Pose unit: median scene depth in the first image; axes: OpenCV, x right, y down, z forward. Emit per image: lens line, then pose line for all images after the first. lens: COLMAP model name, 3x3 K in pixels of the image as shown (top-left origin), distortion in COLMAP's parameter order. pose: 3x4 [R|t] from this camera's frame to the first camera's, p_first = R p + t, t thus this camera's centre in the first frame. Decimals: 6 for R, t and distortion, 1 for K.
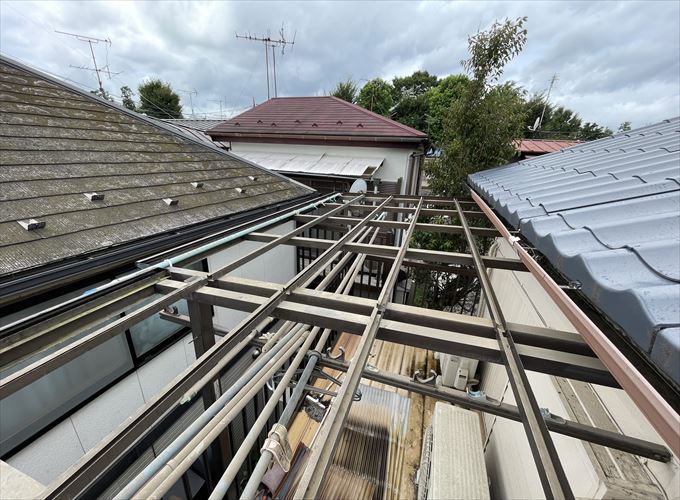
lens RADIAL K [[273.9, 0, 338.5], [0, 273.9, 248.3], [0, 0, 1]] dist [0.001193, 0.000439]
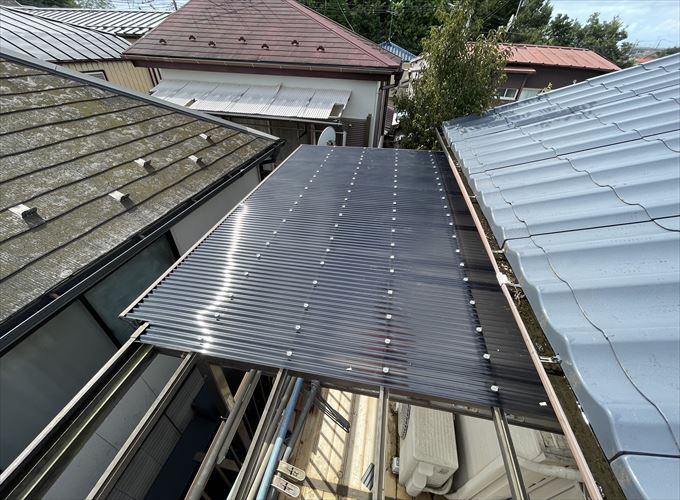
lens RADIAL K [[273.9, 0, 338.3], [0, 273.9, 251.0], [0, 0, 1]] dist [0.001193, 0.000439]
pose [[0.988815, -0.093211, 0.116429, -0.026032], [0.054667, 0.952830, 0.298542, -0.113287], [-0.138765, -0.288838, 0.947268, 0.021588]]
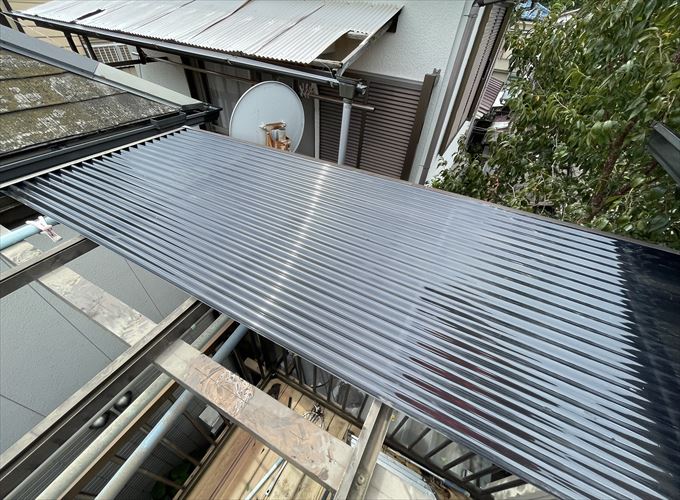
lens RADIAL K [[273.9, 0, 341.7], [0, 273.9, 252.9], [0, 0, 1]] dist [0.001193, 0.000439]
pose [[0.988724, 0.122032, -0.086796, 0.177502], [-0.079216, 0.918076, 0.388408, -0.176346], [0.127083, -0.377153, 0.917391, 0.569895]]
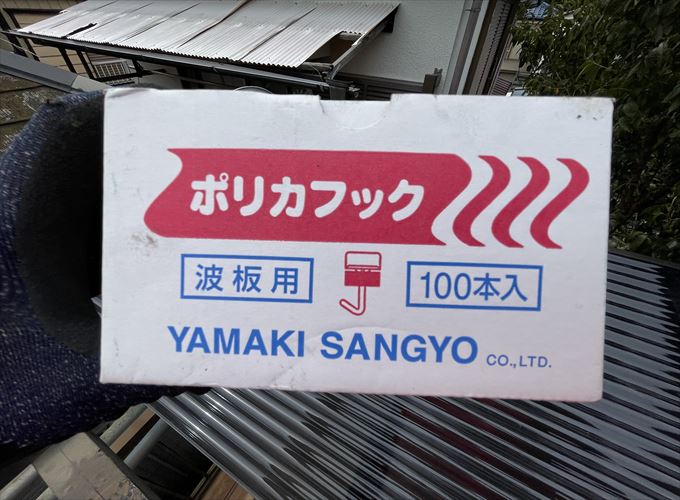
lens RADIAL K [[273.9, 0, 341.8], [0, 273.9, 251.7], [0, 0, 1]] dist [0.001193, 0.000439]
pose [[0.987027, 0.102102, -0.123906, 0.191346], [-0.049516, 0.927706, 0.370014, -0.178705], [0.152727, -0.359078, 0.920726, 0.605241]]
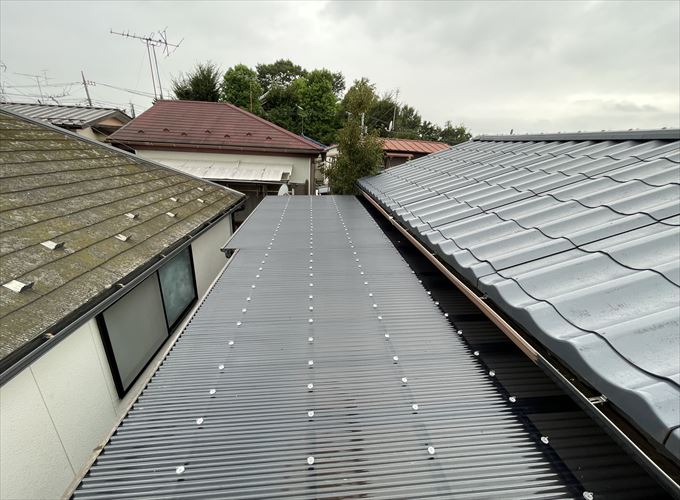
lens RADIAL K [[290.0, 0, 342.6], [0, 290.0, 252.3], [0, 0, 1]] dist [0.001377, 0.000814]
pose [[0.905824, -0.144694, 0.398178, -0.228893], [0.132932, 0.989476, 0.057157, 0.022429], [-0.402258, 0.001156, 0.915526, -0.325350]]
